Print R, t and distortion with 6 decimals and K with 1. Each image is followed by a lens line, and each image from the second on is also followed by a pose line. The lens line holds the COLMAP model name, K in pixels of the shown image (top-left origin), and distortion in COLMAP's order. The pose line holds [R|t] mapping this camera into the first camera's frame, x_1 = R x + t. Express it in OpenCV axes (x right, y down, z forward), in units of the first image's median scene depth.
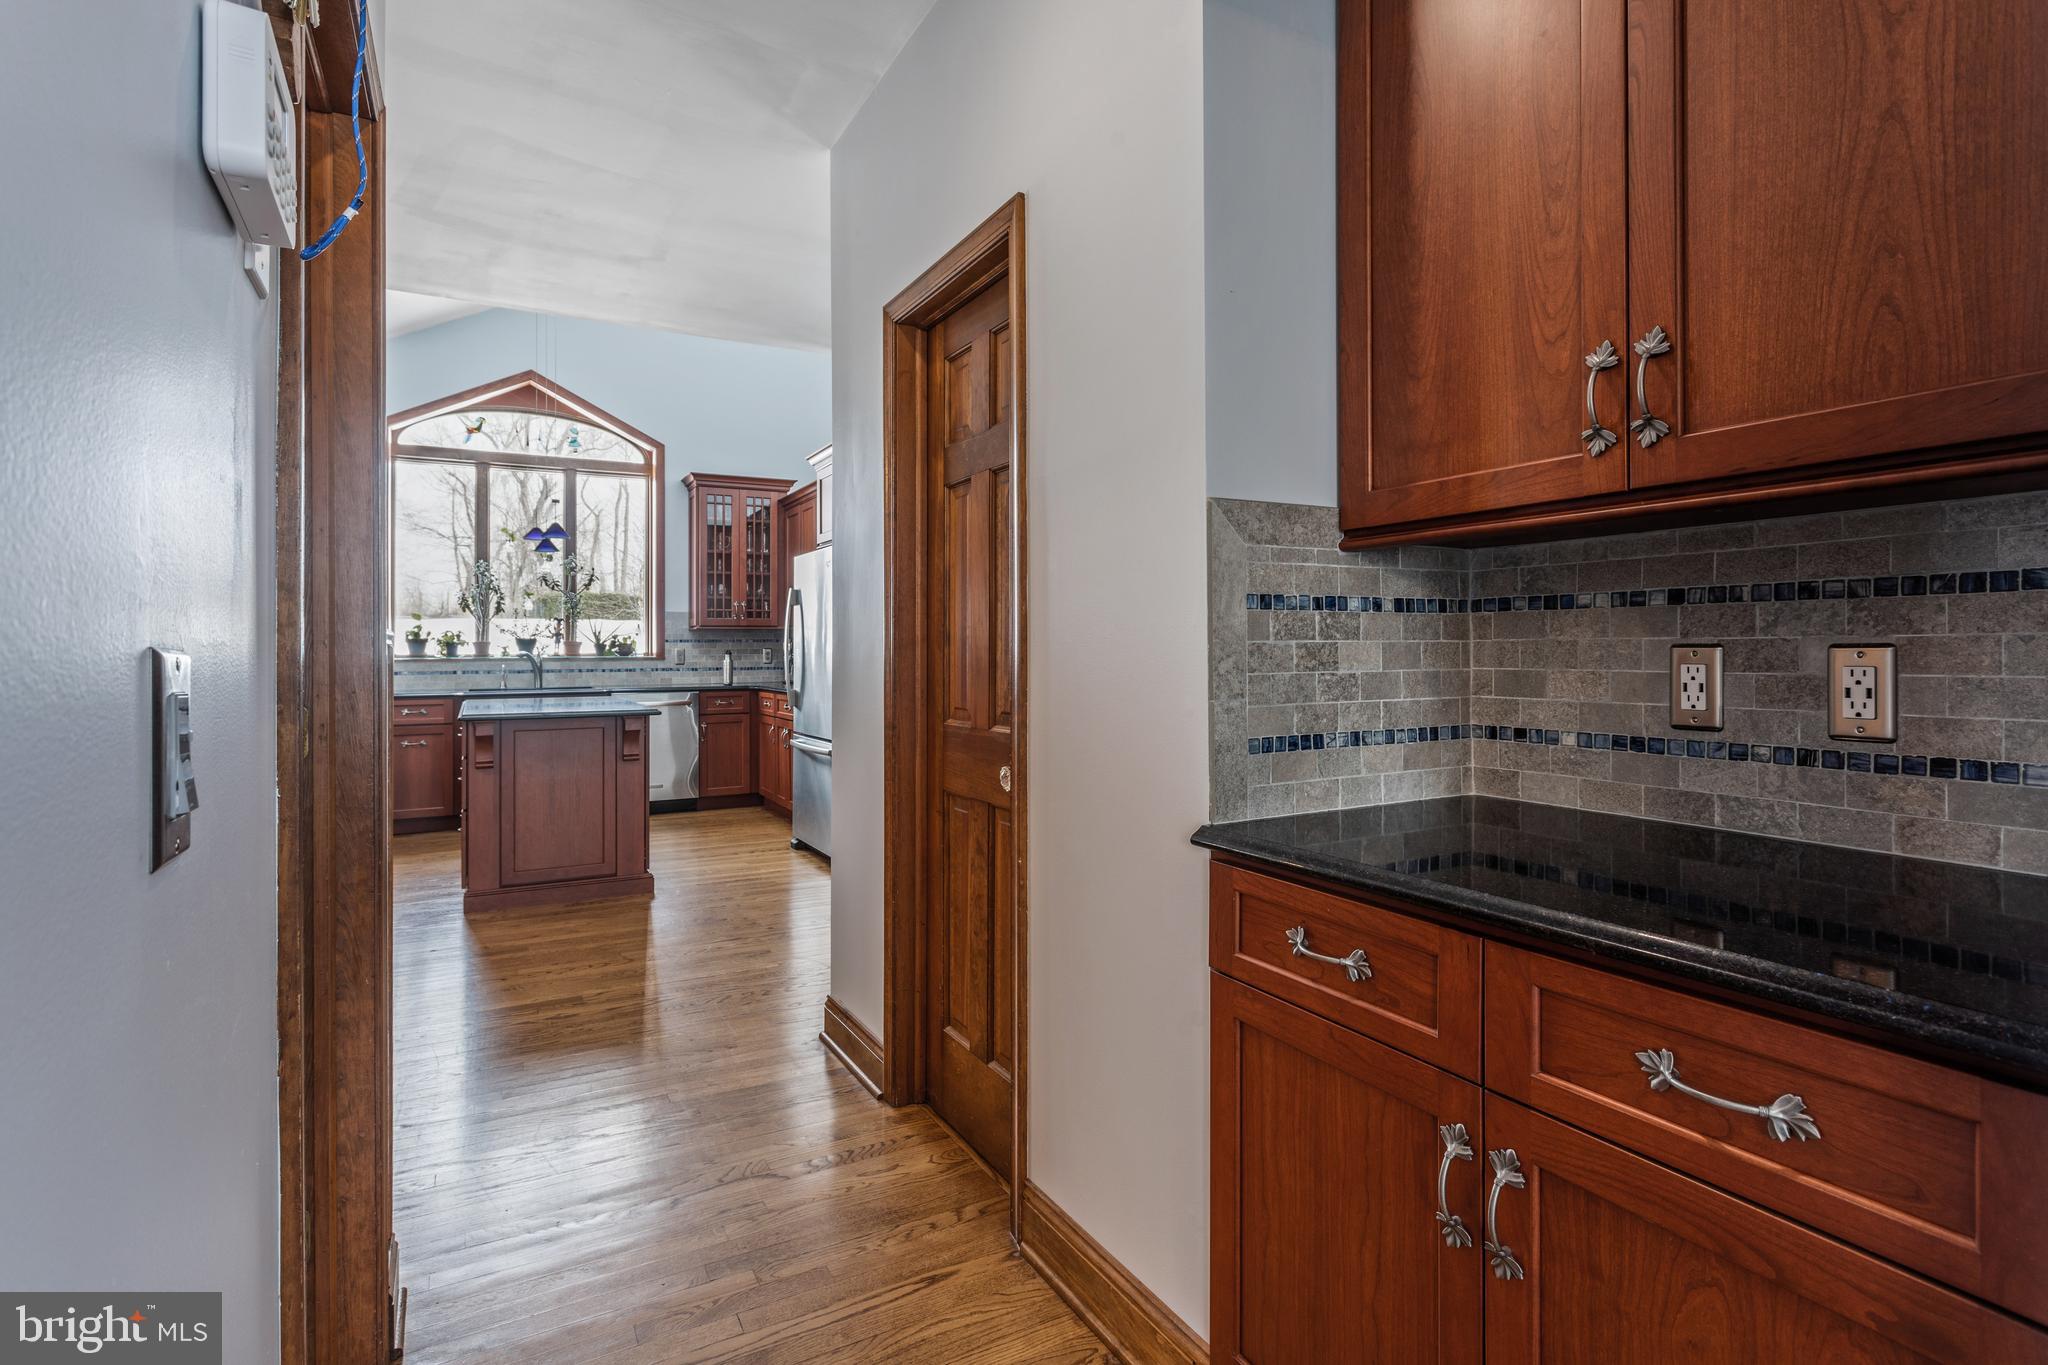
lens RADIAL K [[966.3, 0, 997.1], [0, 966.3, 630.9], [0, 0, 1]] dist [-0.006564, 0.004411]
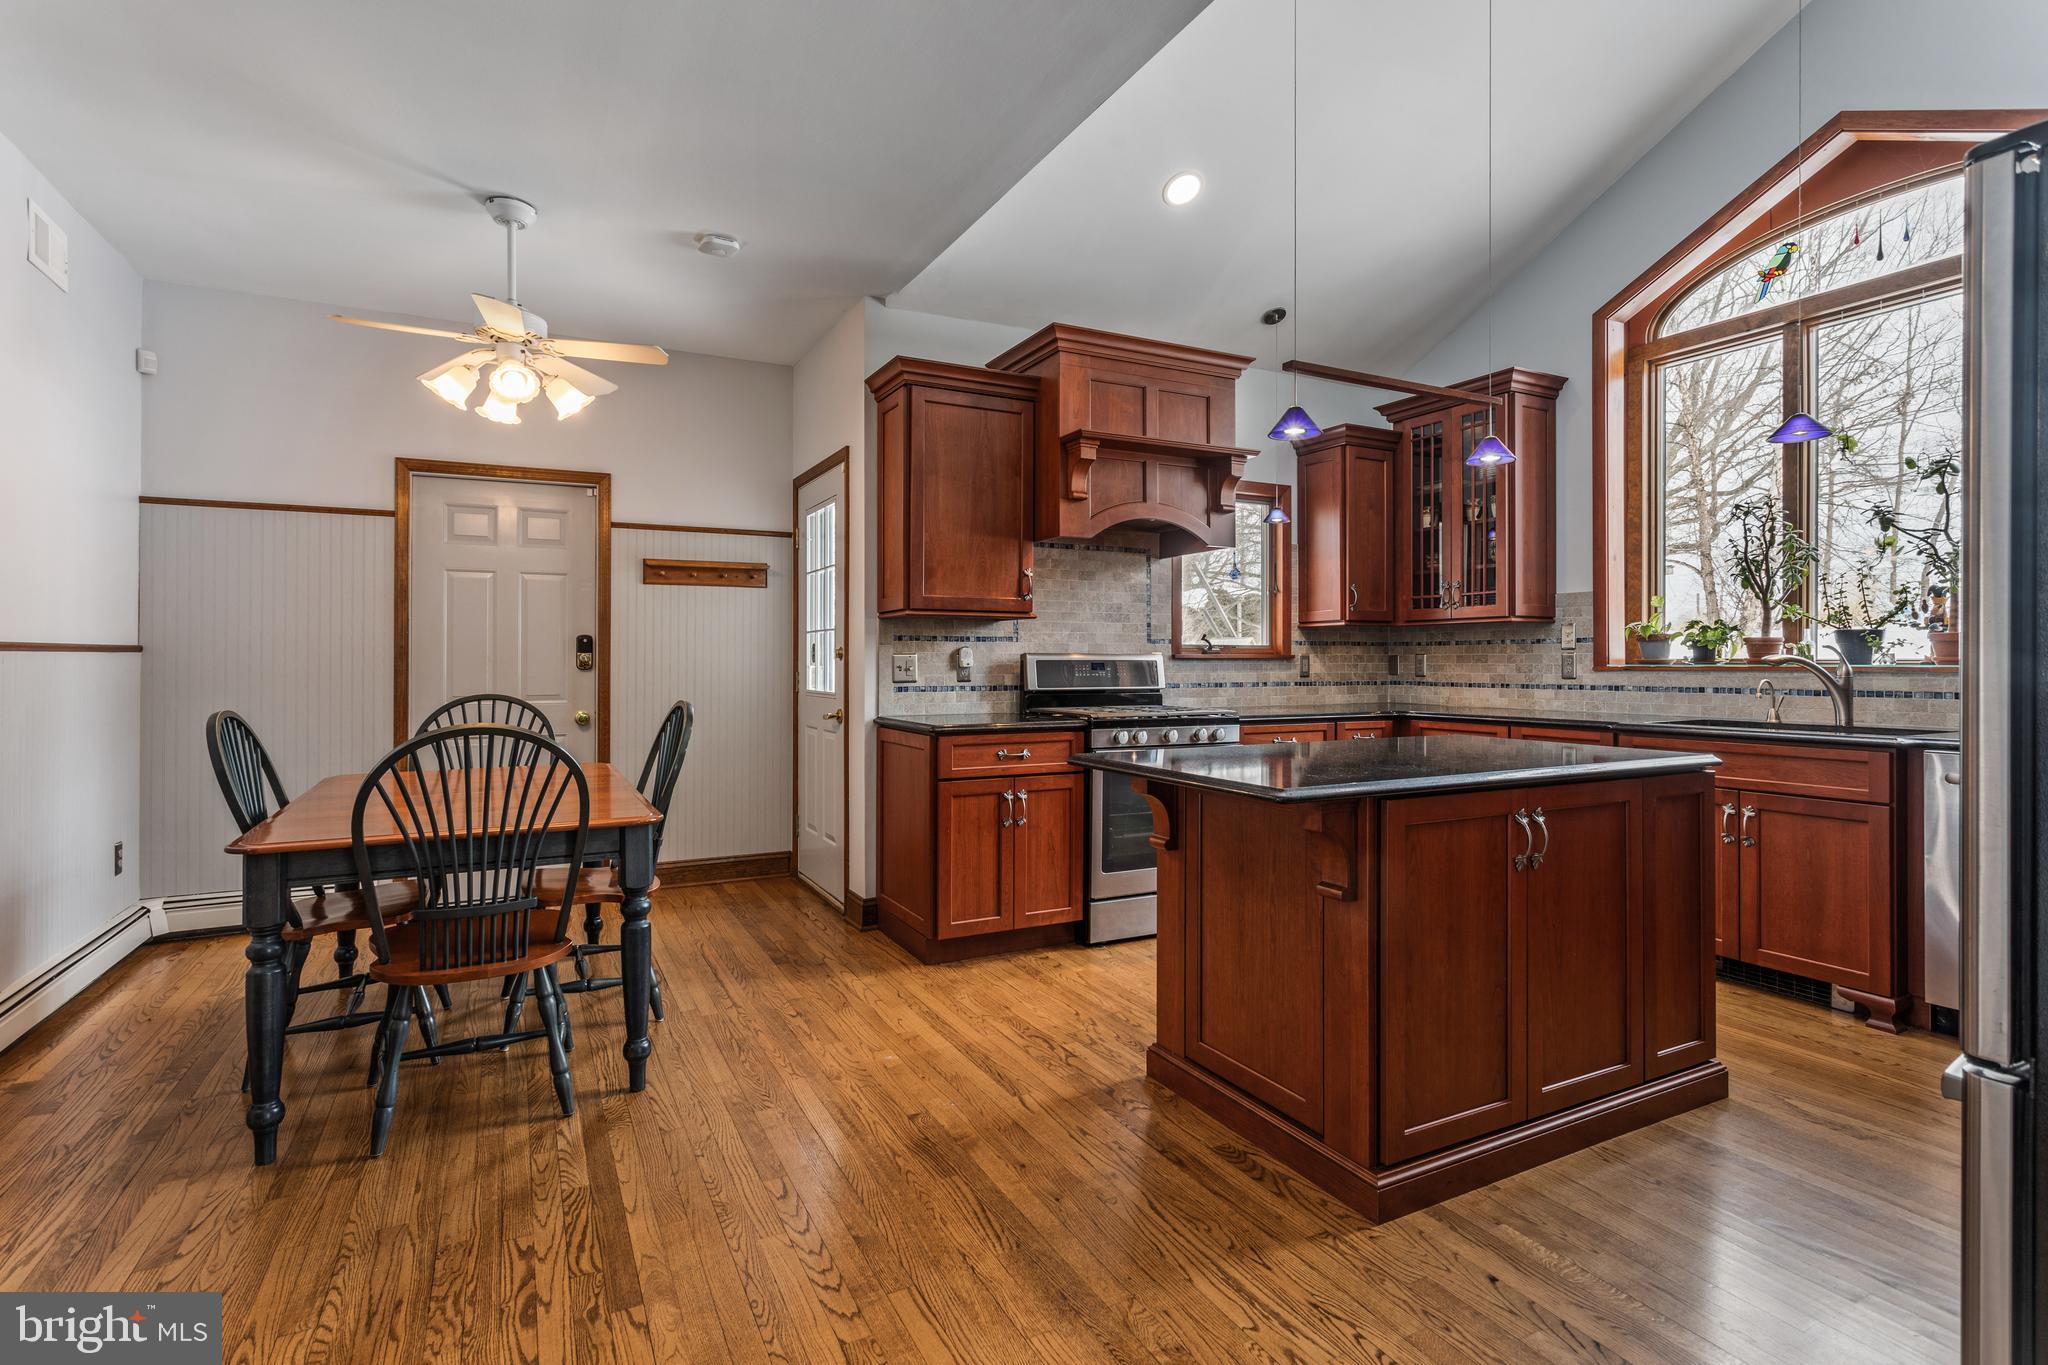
lens RADIAL K [[966.3, 0, 1010.3], [0, 966.3, 659.2], [0, 0, 1]] dist [-0.006564, 0.004411]
pose [[-0.011644, 0.003281, -0.999927, 0.040392], [0.020114, 0.999793, 0.003047, 0.012365], [0.999730, -0.020077, -0.011708, 0.533135]]
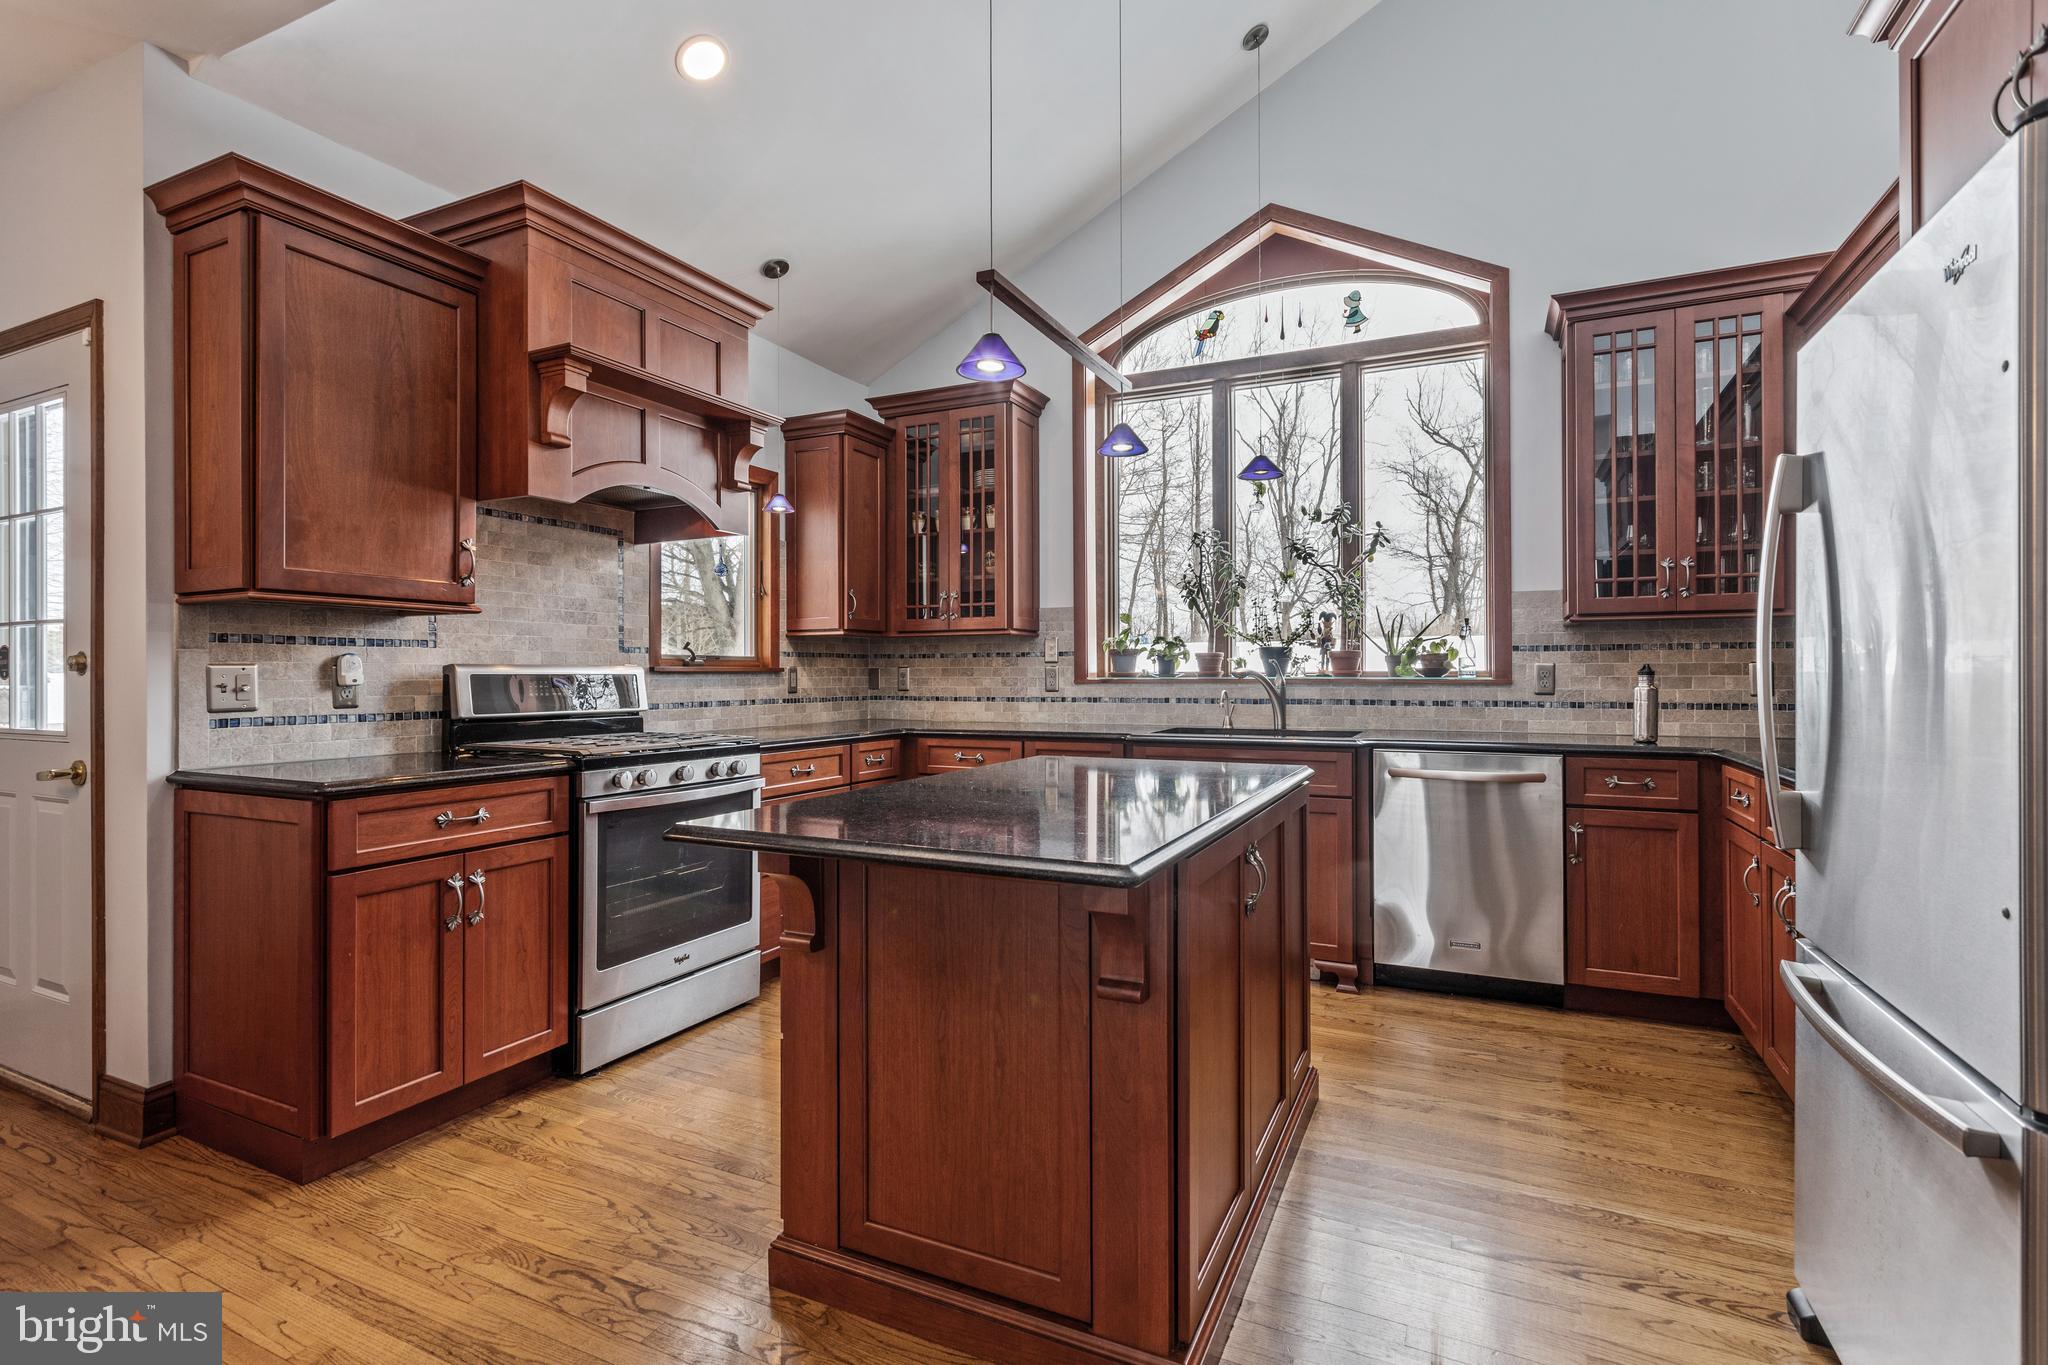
lens RADIAL K [[966.3, 0, 1007.9], [0, 966.3, 674.2], [0, 0, 1]] dist [-0.006564, 0.004411]
pose [[0.589677, 0.004031, -0.807629, -0.087465], [0.015227, 0.999754, 0.016108, 0.011916], [0.807496, -0.021796, 0.589471, 0.485103]]
